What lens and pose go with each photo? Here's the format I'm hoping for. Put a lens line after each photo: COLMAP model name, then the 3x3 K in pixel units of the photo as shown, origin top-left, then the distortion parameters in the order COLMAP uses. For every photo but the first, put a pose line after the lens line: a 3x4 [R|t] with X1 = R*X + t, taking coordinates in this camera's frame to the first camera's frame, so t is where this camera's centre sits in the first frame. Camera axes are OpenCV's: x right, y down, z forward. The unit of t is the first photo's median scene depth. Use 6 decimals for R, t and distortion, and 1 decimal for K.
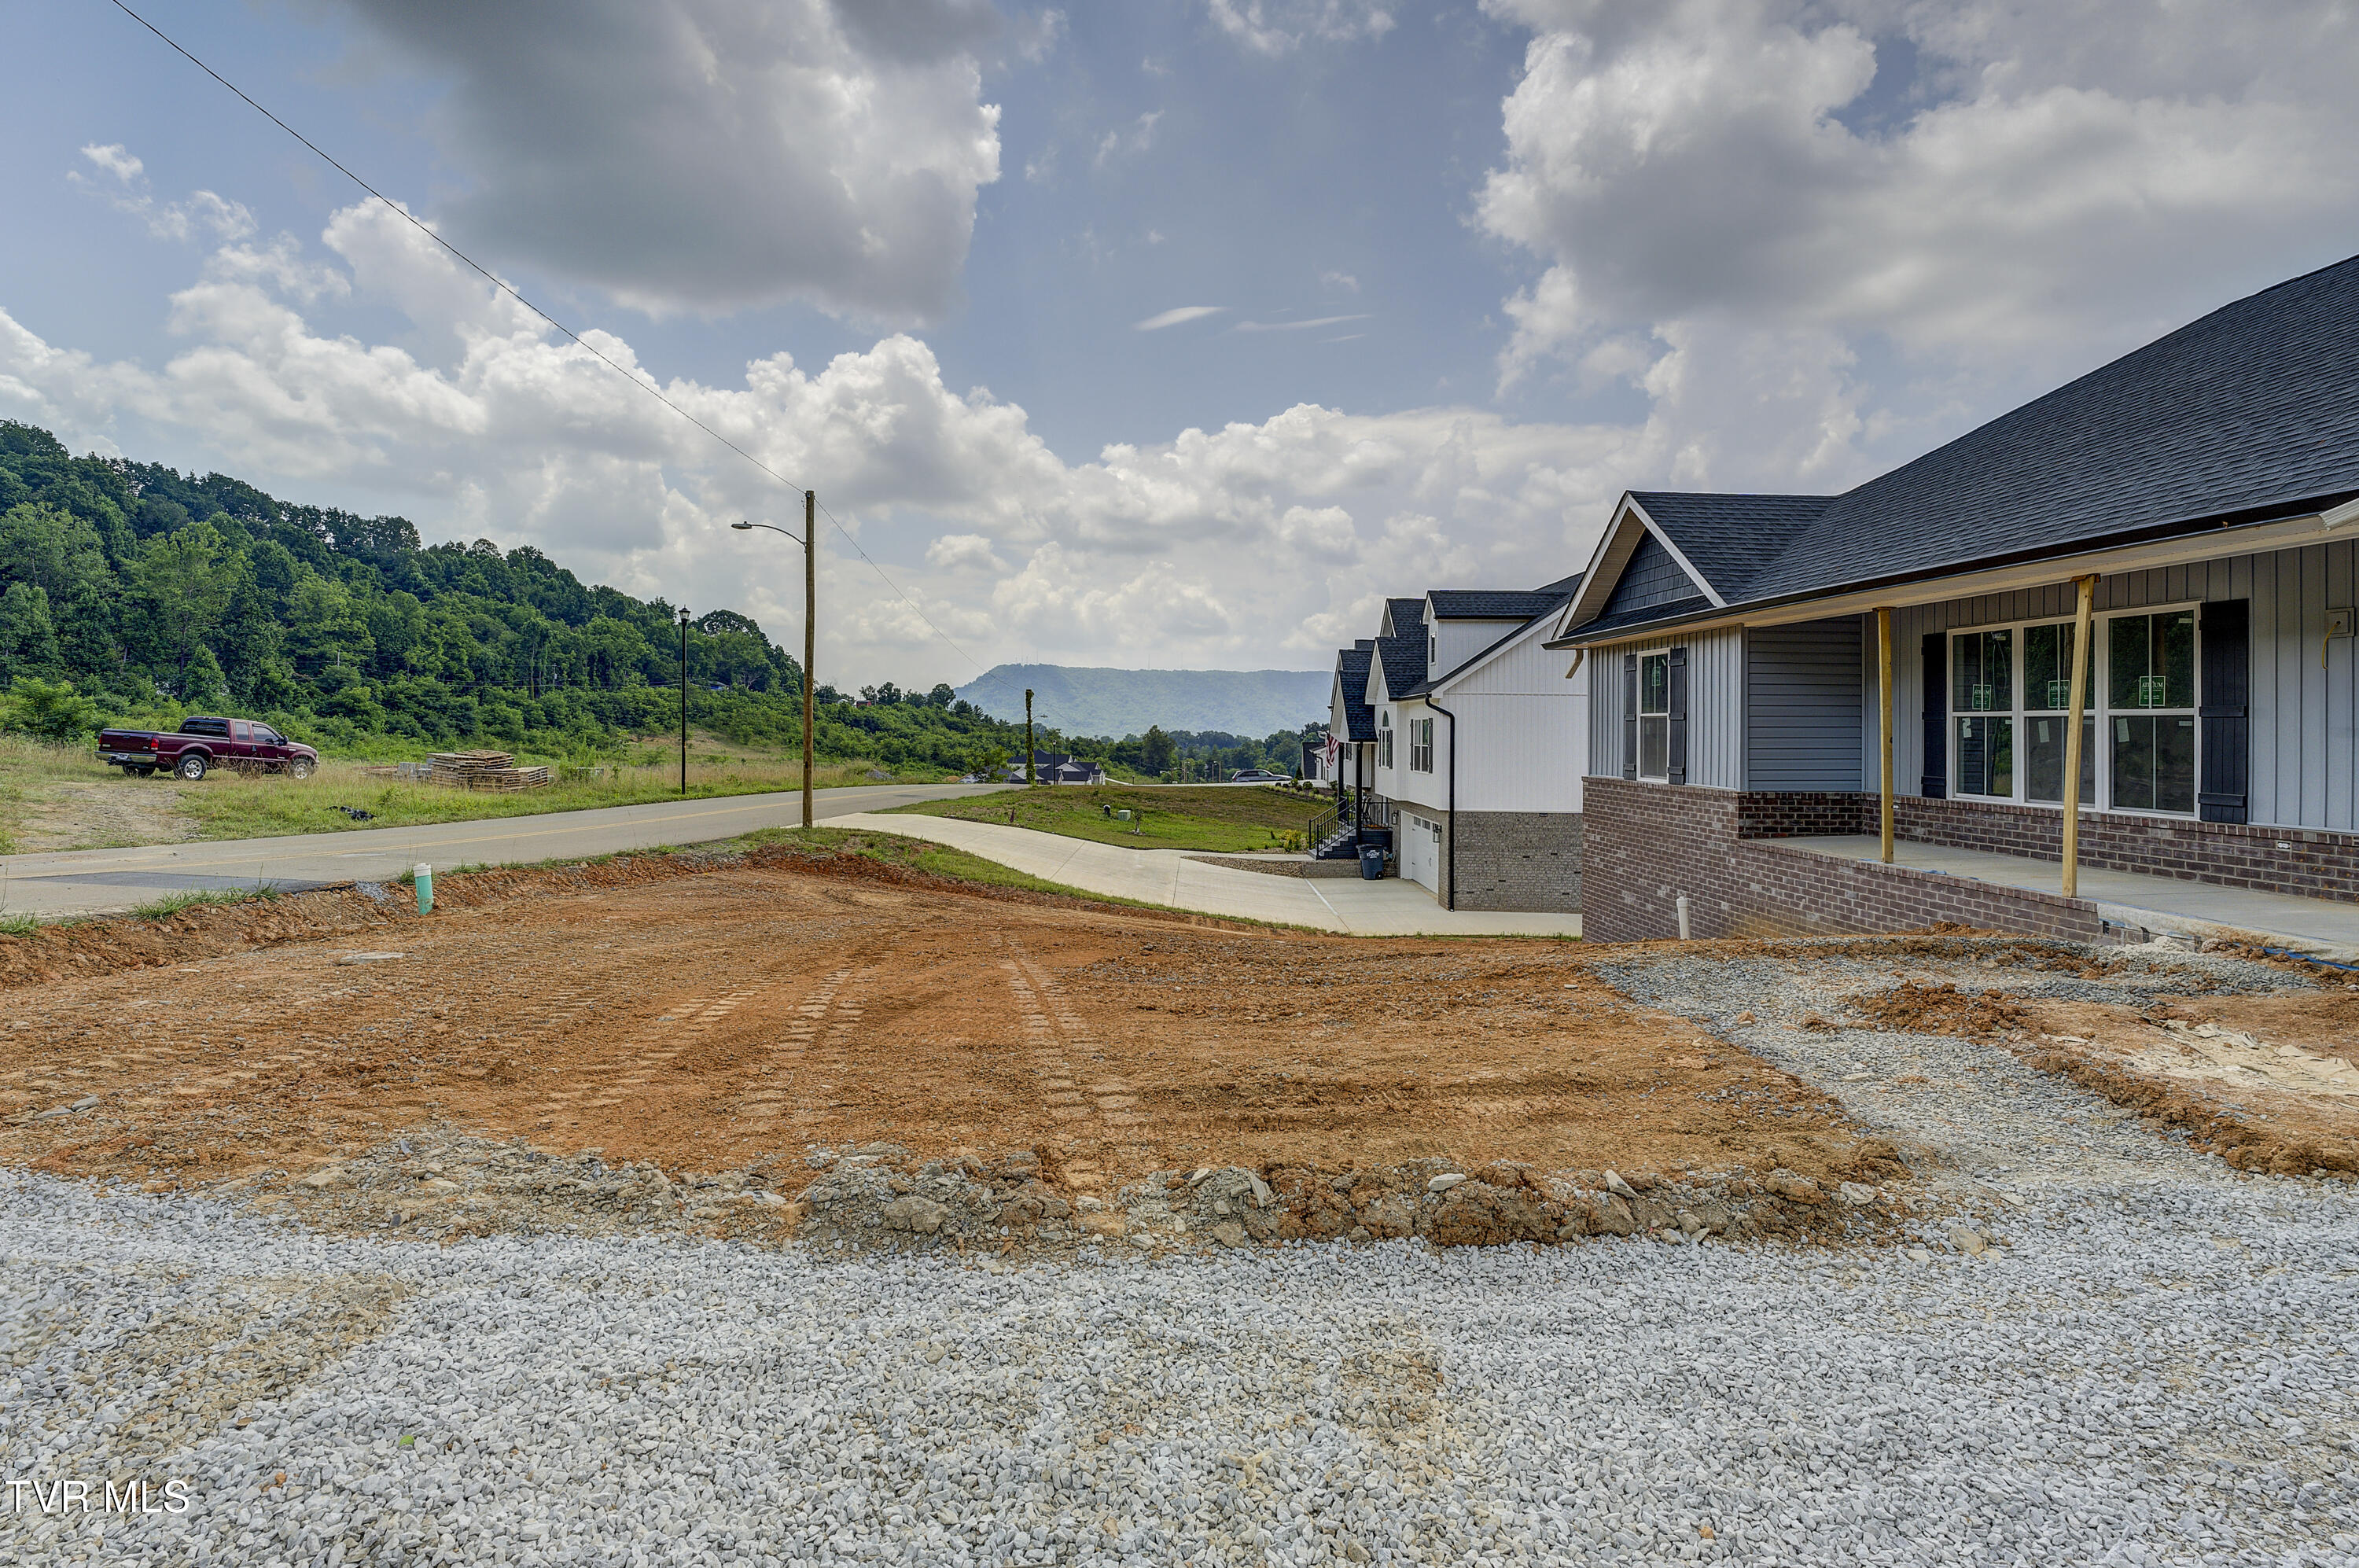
lens RADIAL K [[1096.6, 0, 1194.7], [0, 1096.6, 725.2], [0, 0, 1]] dist [0.002830, -0.000221]
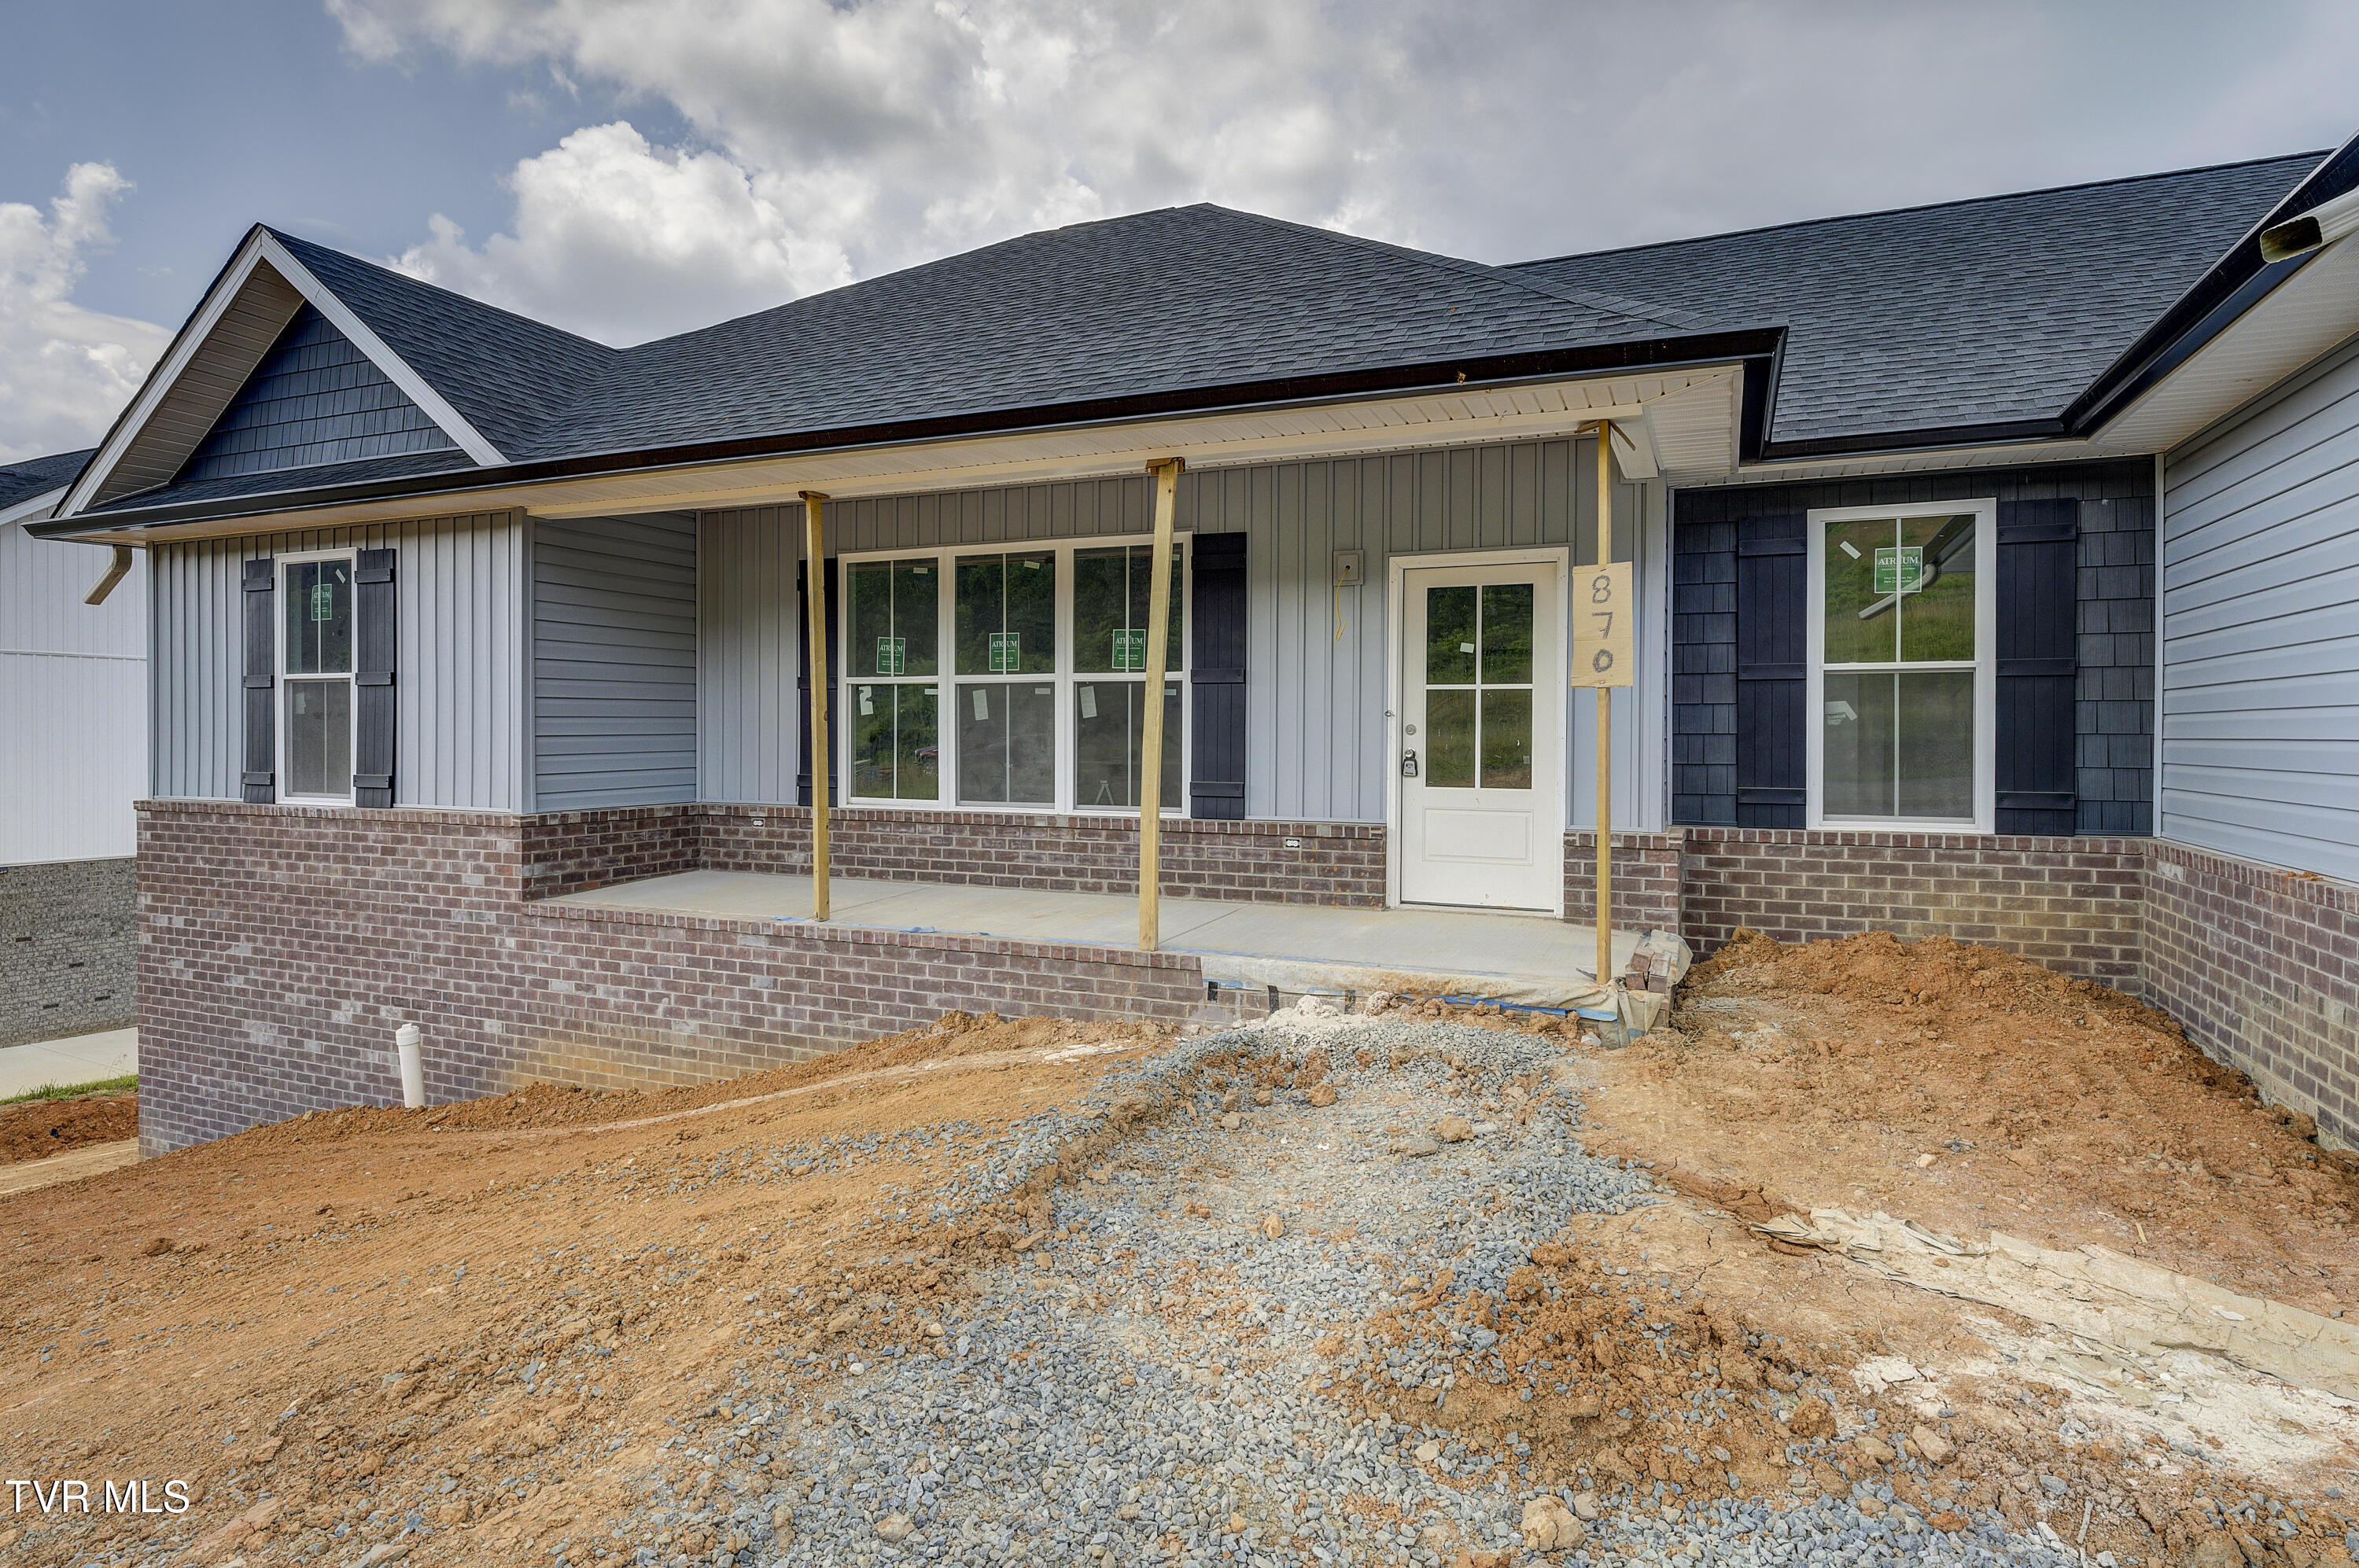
lens RADIAL K [[1243.4, 0, 1193.9], [0, 1243.4, 739.6], [0, 0, 1]] dist [-0.006874, 0.000039]
pose [[0.458689, -0.013285, 0.888497, 0.118520], [-0.001239, 0.999878, 0.015590, 0.015205], [-0.888596, -0.008252, 0.458617, 0.495142]]
